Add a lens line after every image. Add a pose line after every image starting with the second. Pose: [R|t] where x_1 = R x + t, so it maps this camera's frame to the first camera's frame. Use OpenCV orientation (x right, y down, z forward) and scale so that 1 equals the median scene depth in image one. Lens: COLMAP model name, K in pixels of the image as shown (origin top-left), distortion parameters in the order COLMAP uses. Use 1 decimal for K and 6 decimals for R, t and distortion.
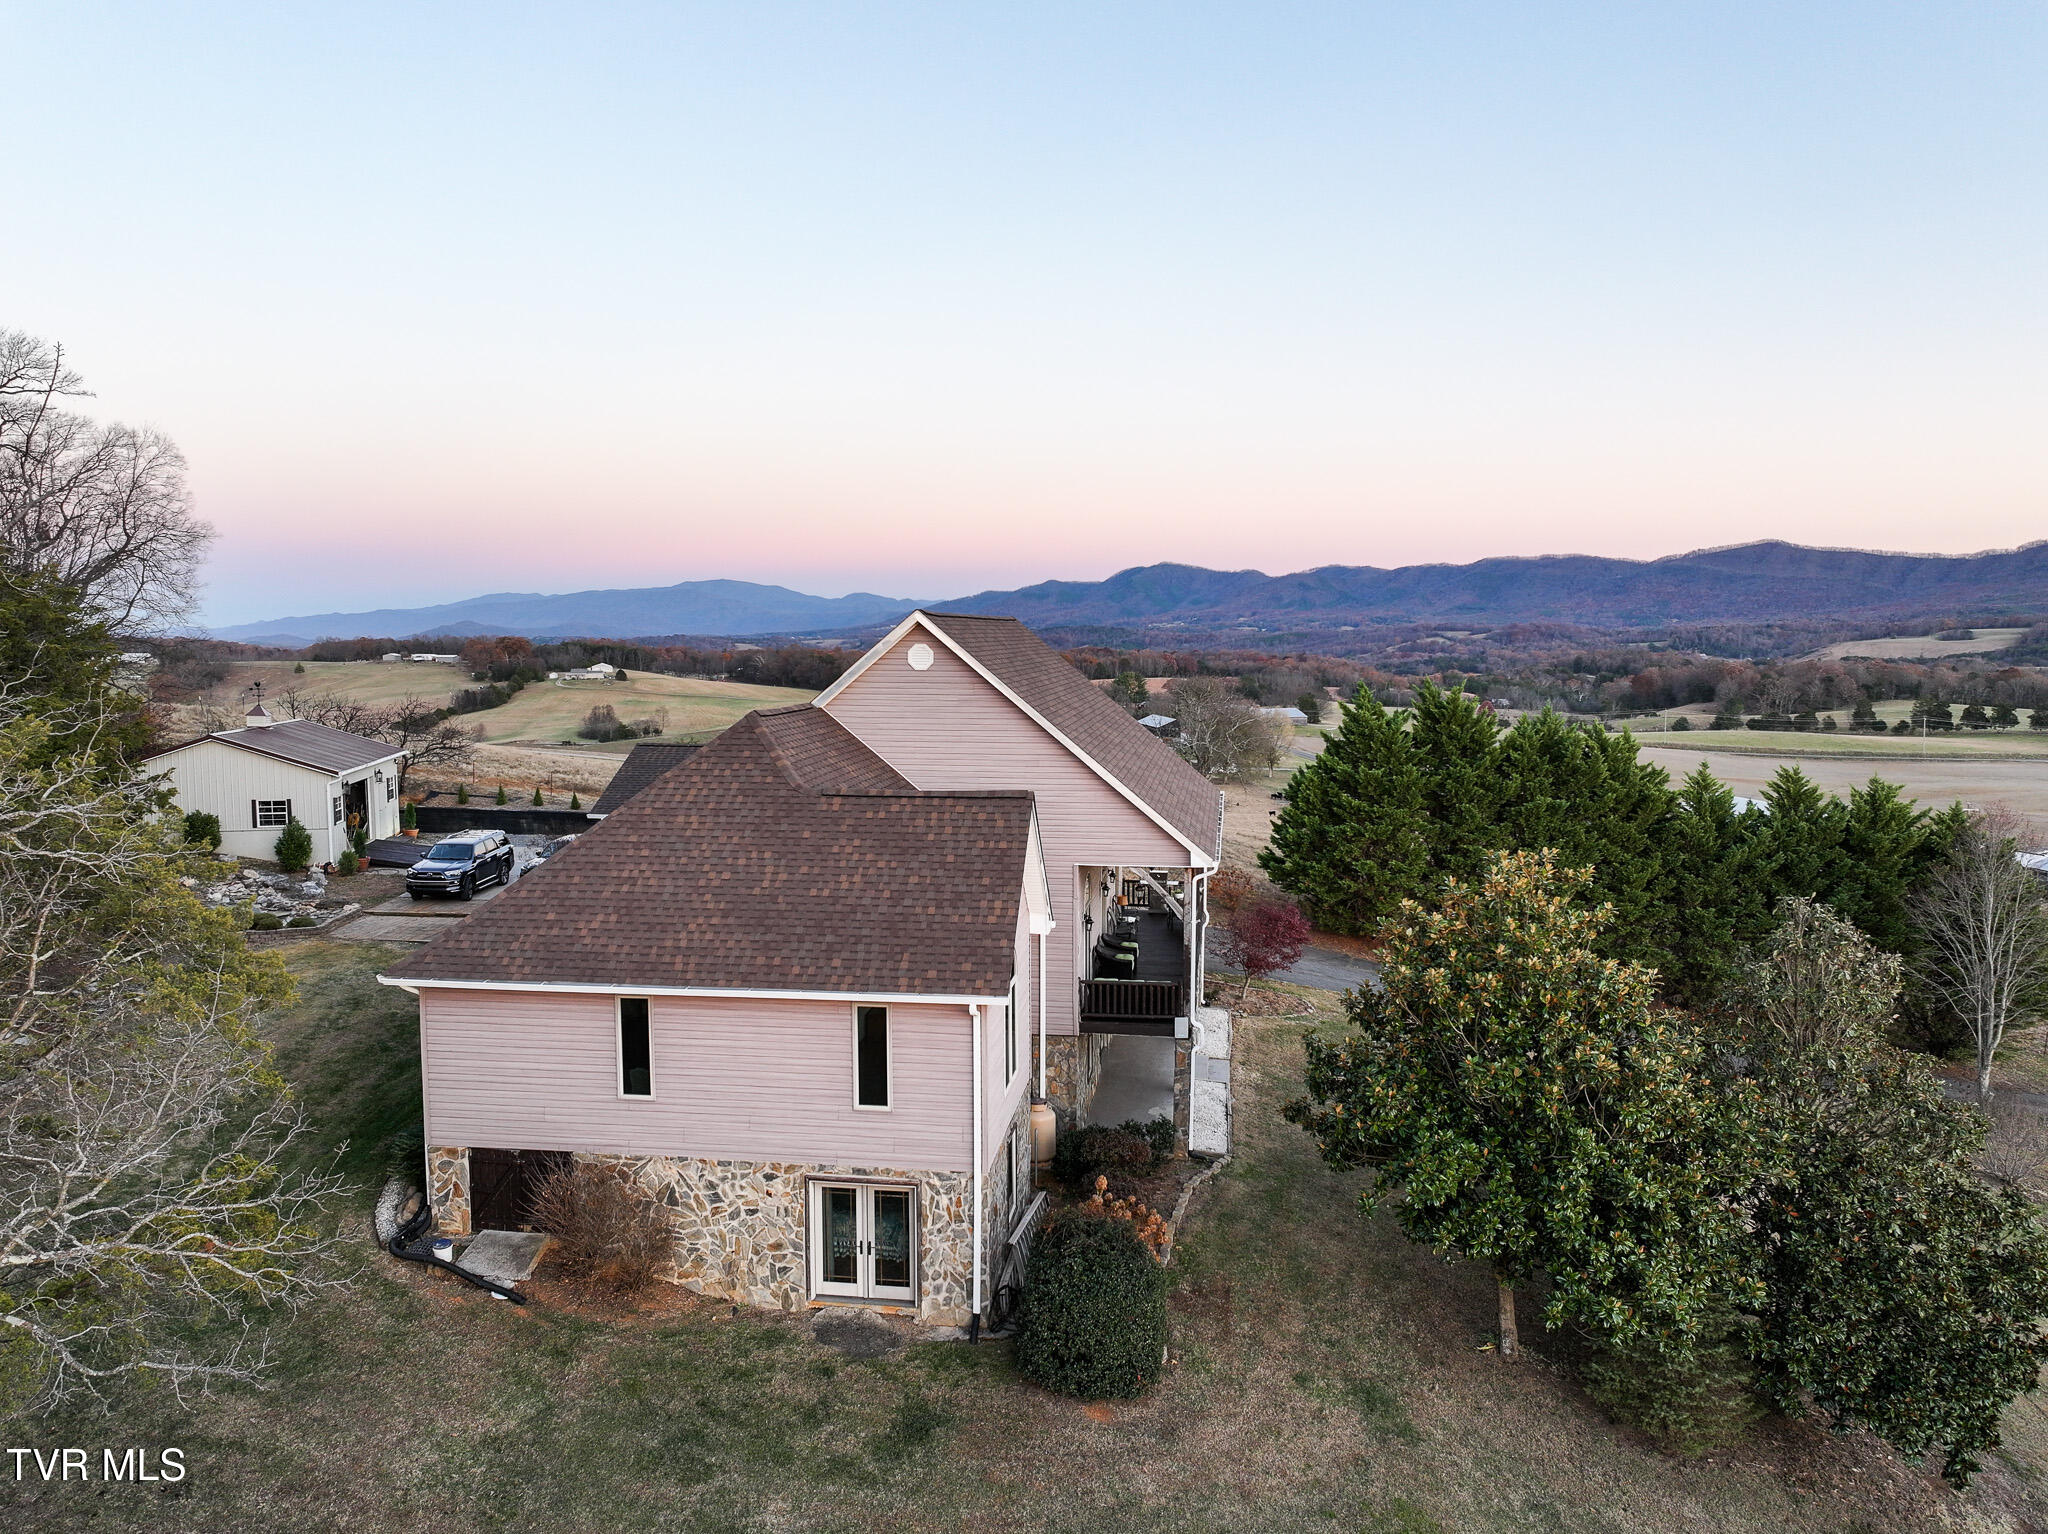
lens RADIAL K [[1426.1, 0, 1028.2], [0, 1426.1, 757.7], [0, 0, 1]] dist [-0.003879, 0.019634]
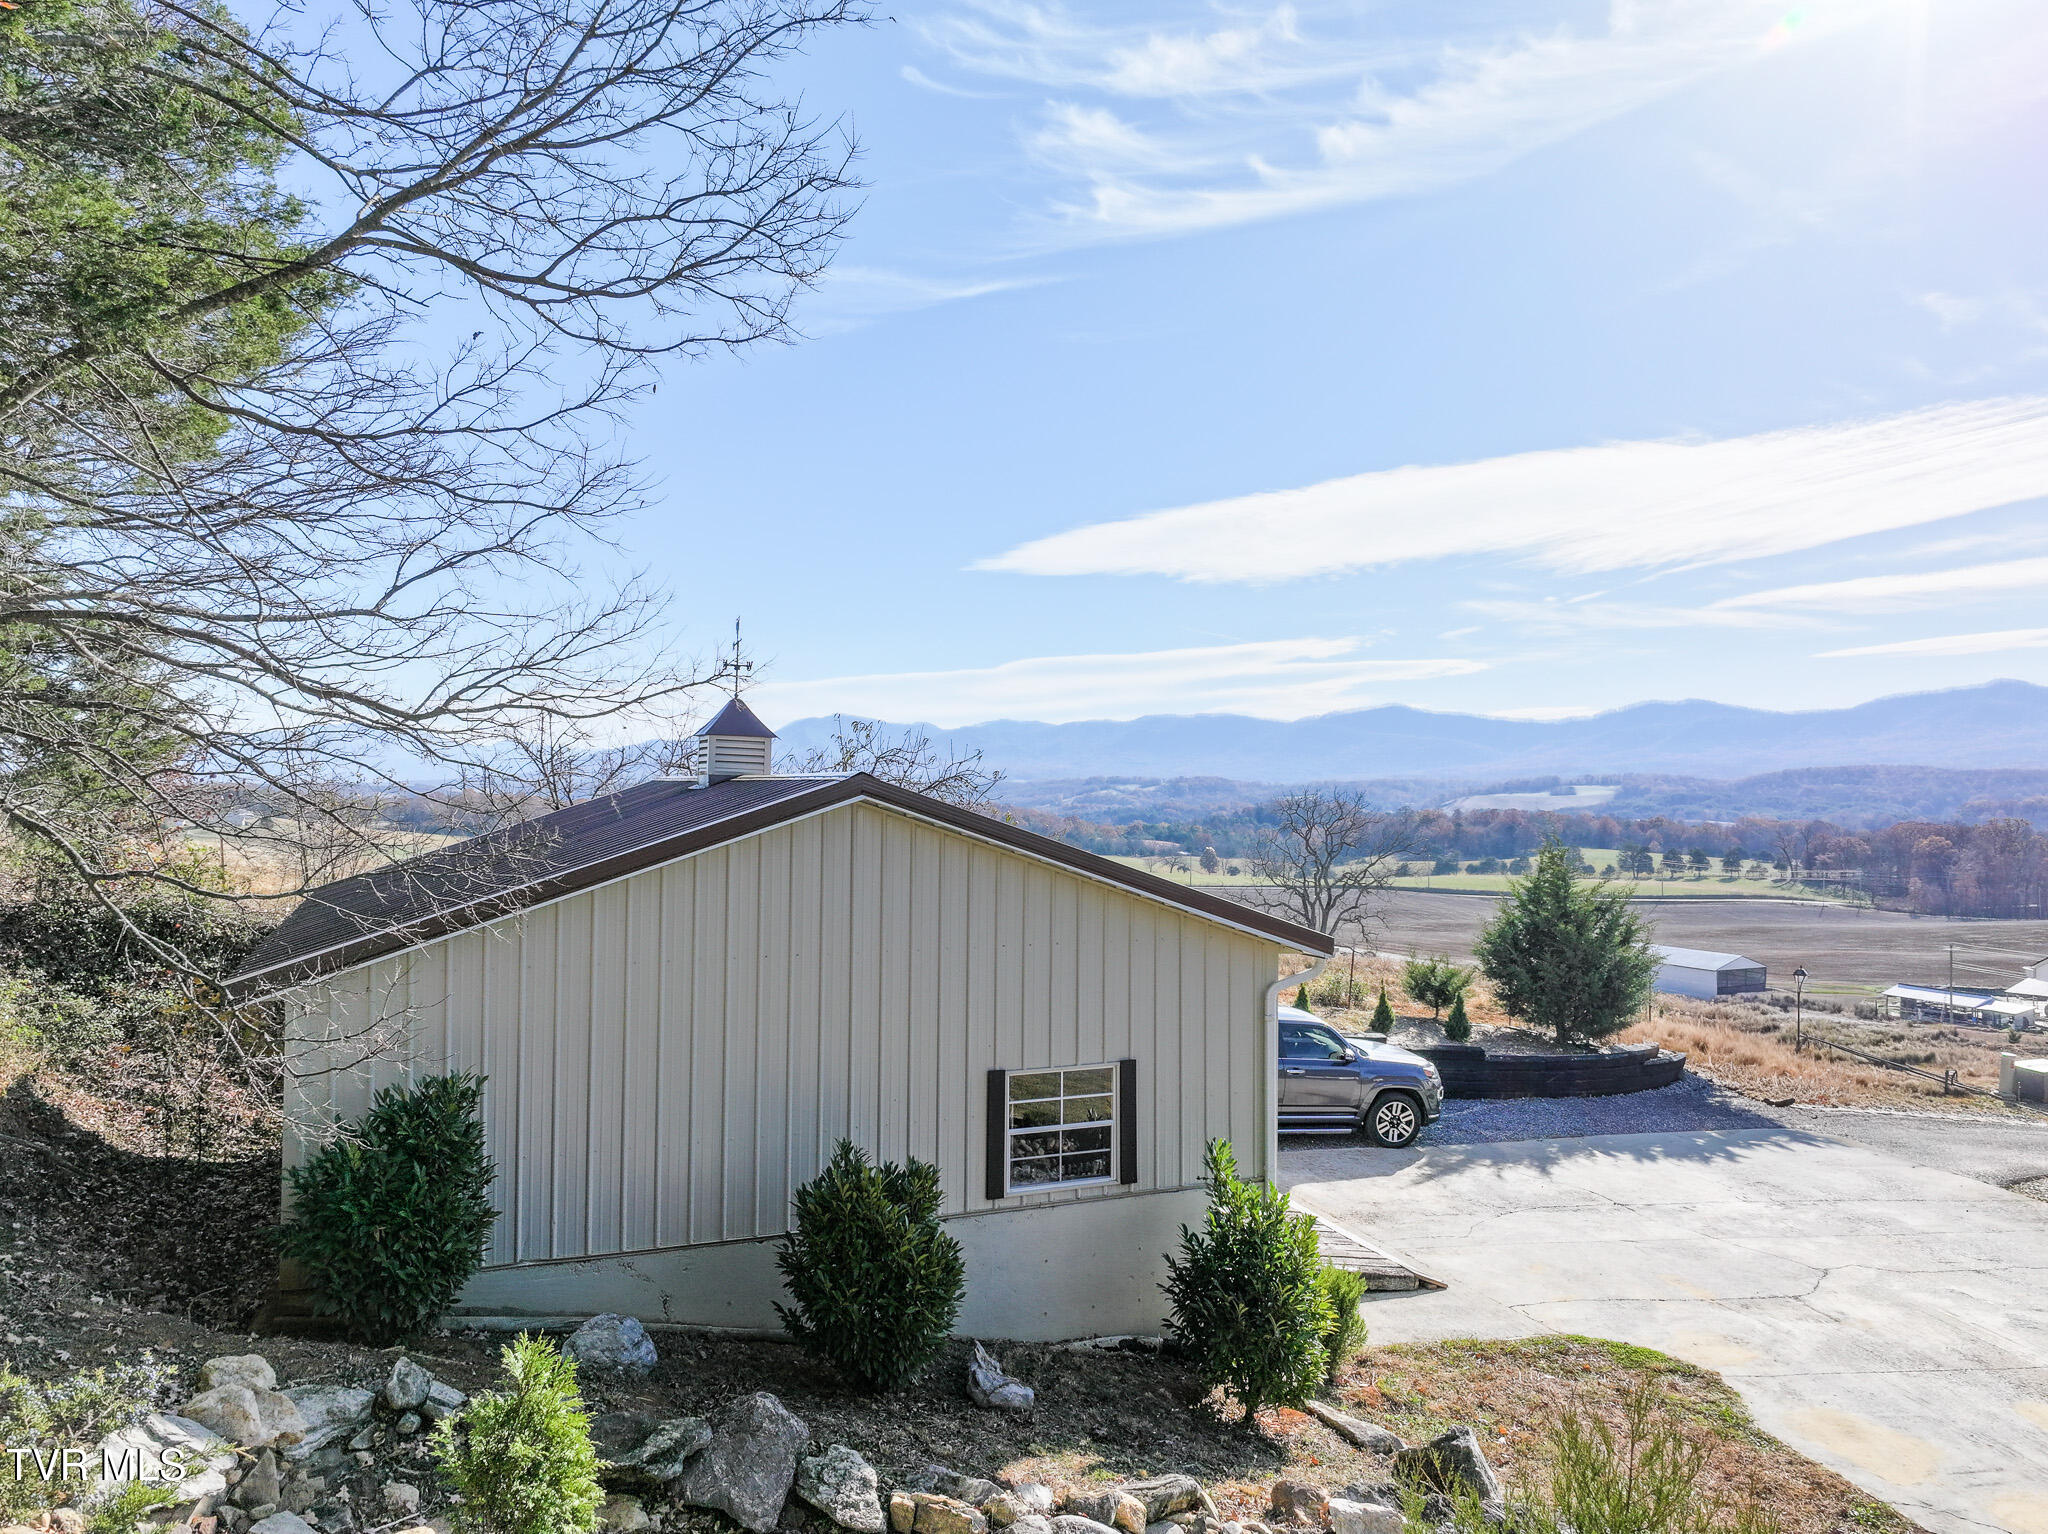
lens RADIAL K [[1426.1, 0, 1025.4], [0, 1426.1, 767.5], [0, 0, 1]] dist [-0.003879, 0.019634]
pose [[0.972963, 0.010211, 0.230735, -1.171043], [0.012903, 0.995059, -0.098443, 0.008404], [-0.230600, 0.098759, 0.968024, 1.544527]]
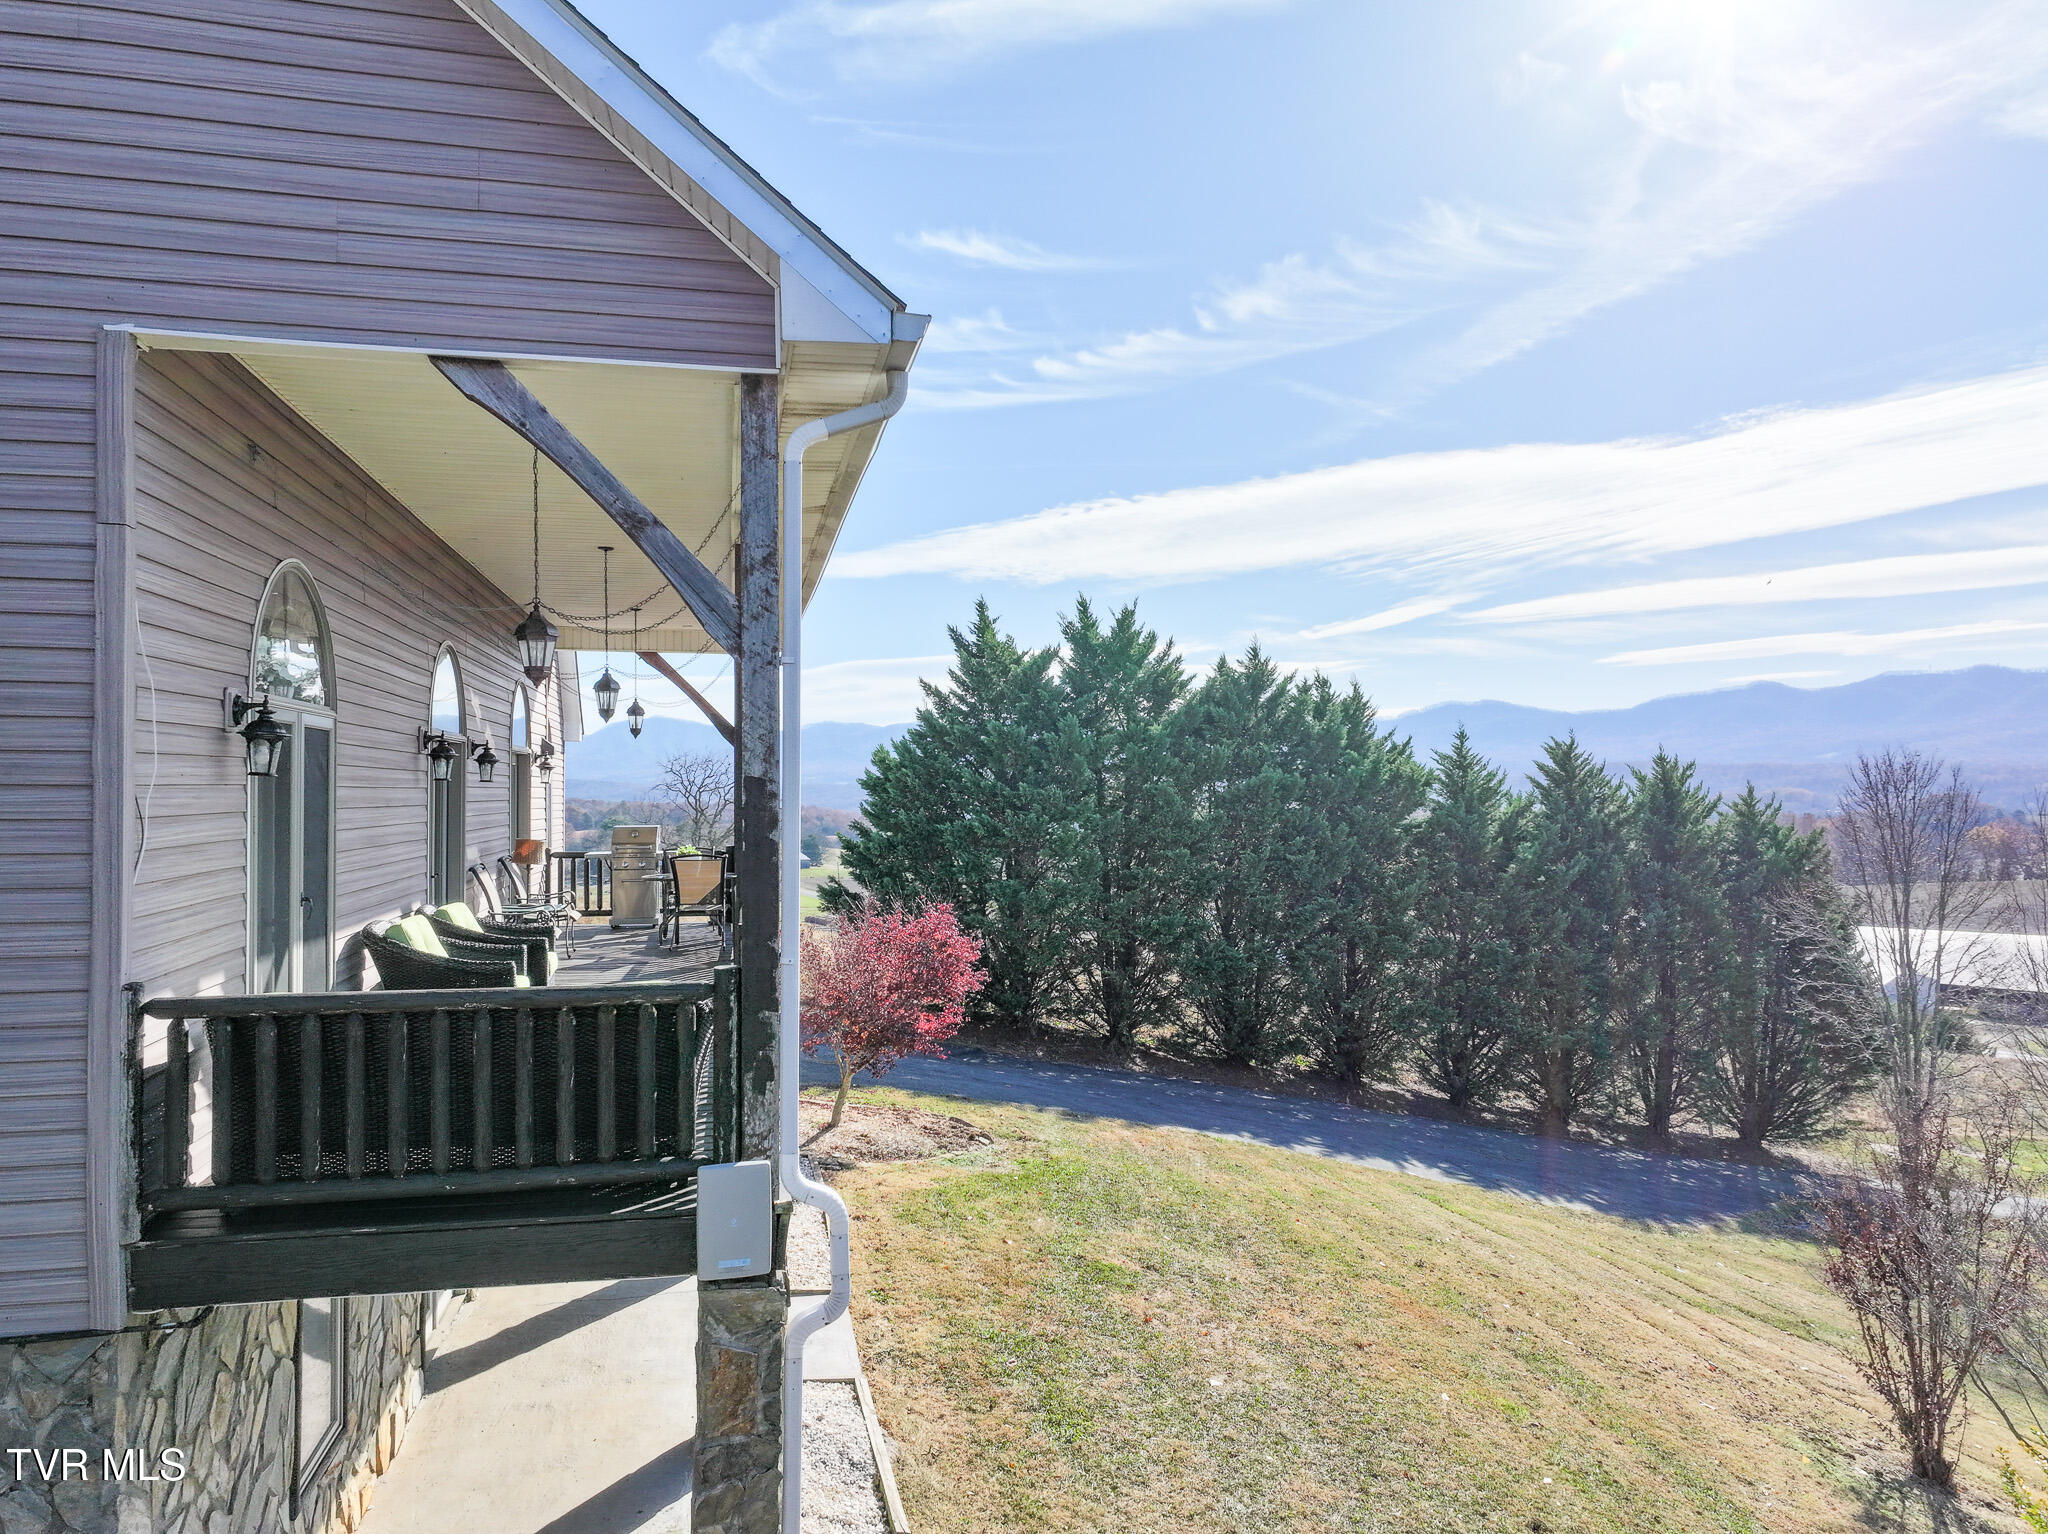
lens RADIAL K [[1426.1, 0, 1015.6], [0, 1426.1, 760.8], [0, 0, 1]] dist [-0.003879, 0.019634]
pose [[0.942052, 0.005248, 0.335427, 0.099619], [0.030848, 0.994286, -0.102192, 0.187259], [-0.334046, 0.106618, 0.936507, 1.005319]]
